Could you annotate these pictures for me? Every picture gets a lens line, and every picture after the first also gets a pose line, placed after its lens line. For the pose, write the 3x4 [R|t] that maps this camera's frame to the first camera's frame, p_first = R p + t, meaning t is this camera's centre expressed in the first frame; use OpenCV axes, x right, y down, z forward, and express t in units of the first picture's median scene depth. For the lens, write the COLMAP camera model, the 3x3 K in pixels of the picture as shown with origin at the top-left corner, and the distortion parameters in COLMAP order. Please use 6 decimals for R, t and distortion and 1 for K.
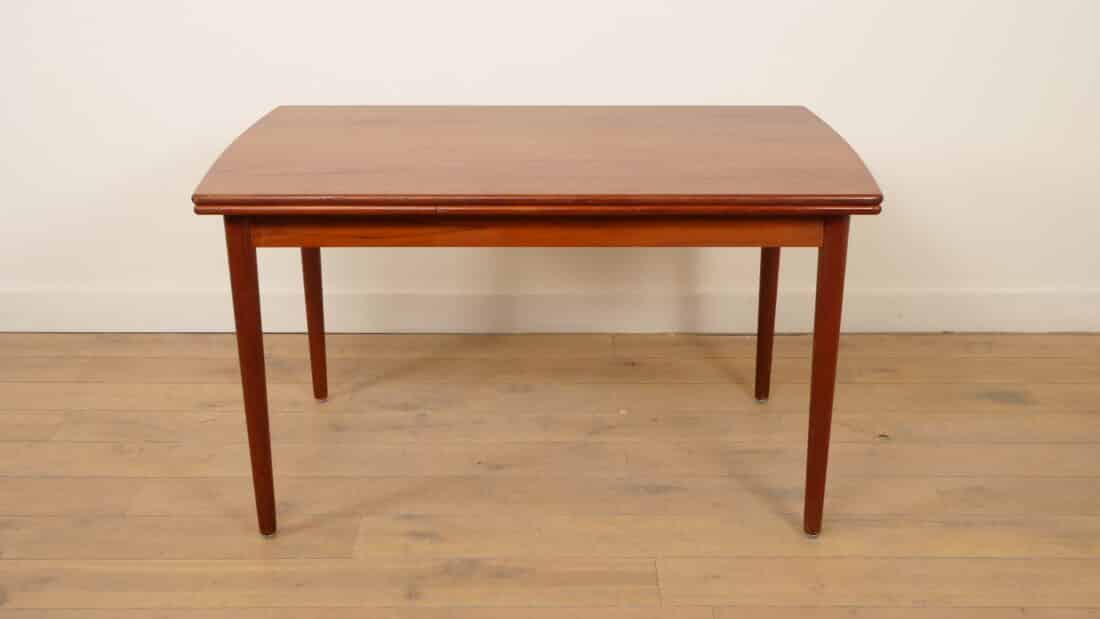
lens RADIAL K [[1319.4, 0, 553.0], [0, 1319.4, 315.4], [0, 0, 1]] dist [0.010470, 0.000000]
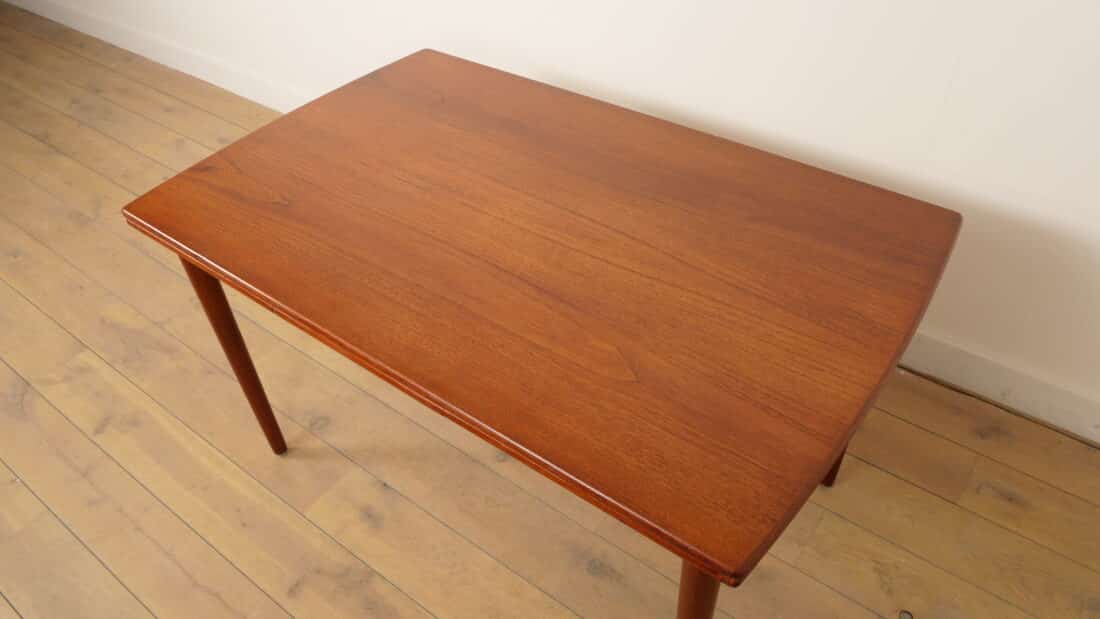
lens RADIAL K [[802.9, 0, 544.1], [0, 802.9, 307.0], [0, 0, 1]] dist [-0.043624, -0.008091]
pose [[0.793332, 0.374567, -0.479921, 0.259351], [-0.166057, 0.891567, 0.421346, -0.281885], [0.585704, -0.254573, 0.769509, 0.587653]]
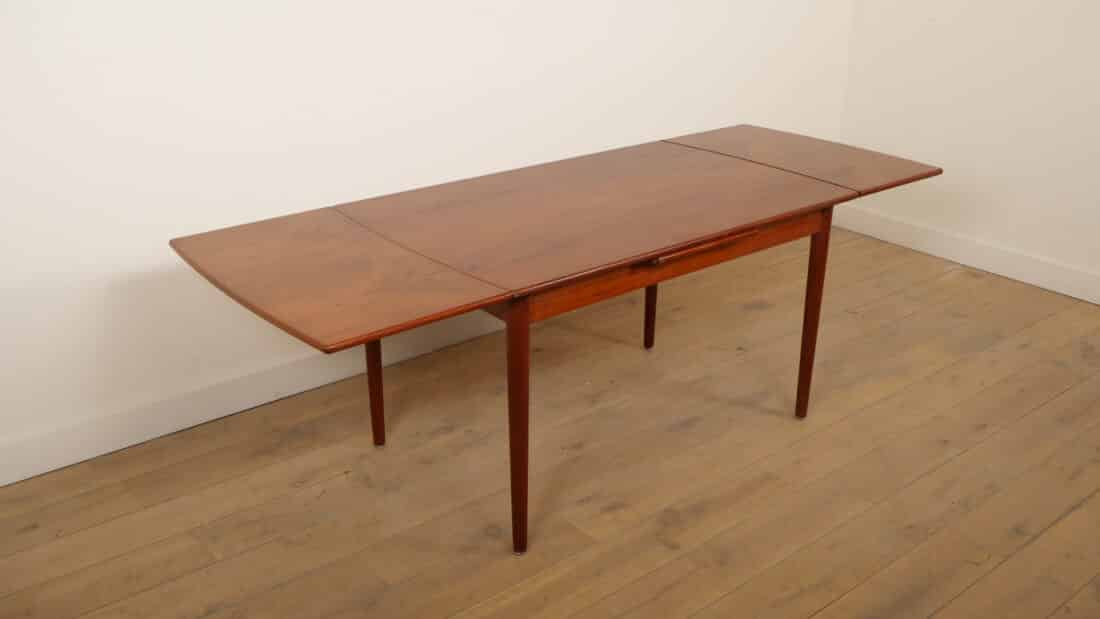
lens RADIAL K [[1018.0, 0, 548.3], [0, 1018.0, 304.1], [0, 0, 1]] dist [-0.013415, 0.000000]
pose [[0.775696, -0.237234, 0.584821, -0.658904], [0.219247, 0.970241, 0.102774, -0.140736], [-0.591799, 0.048499, 0.804625, 0.206263]]
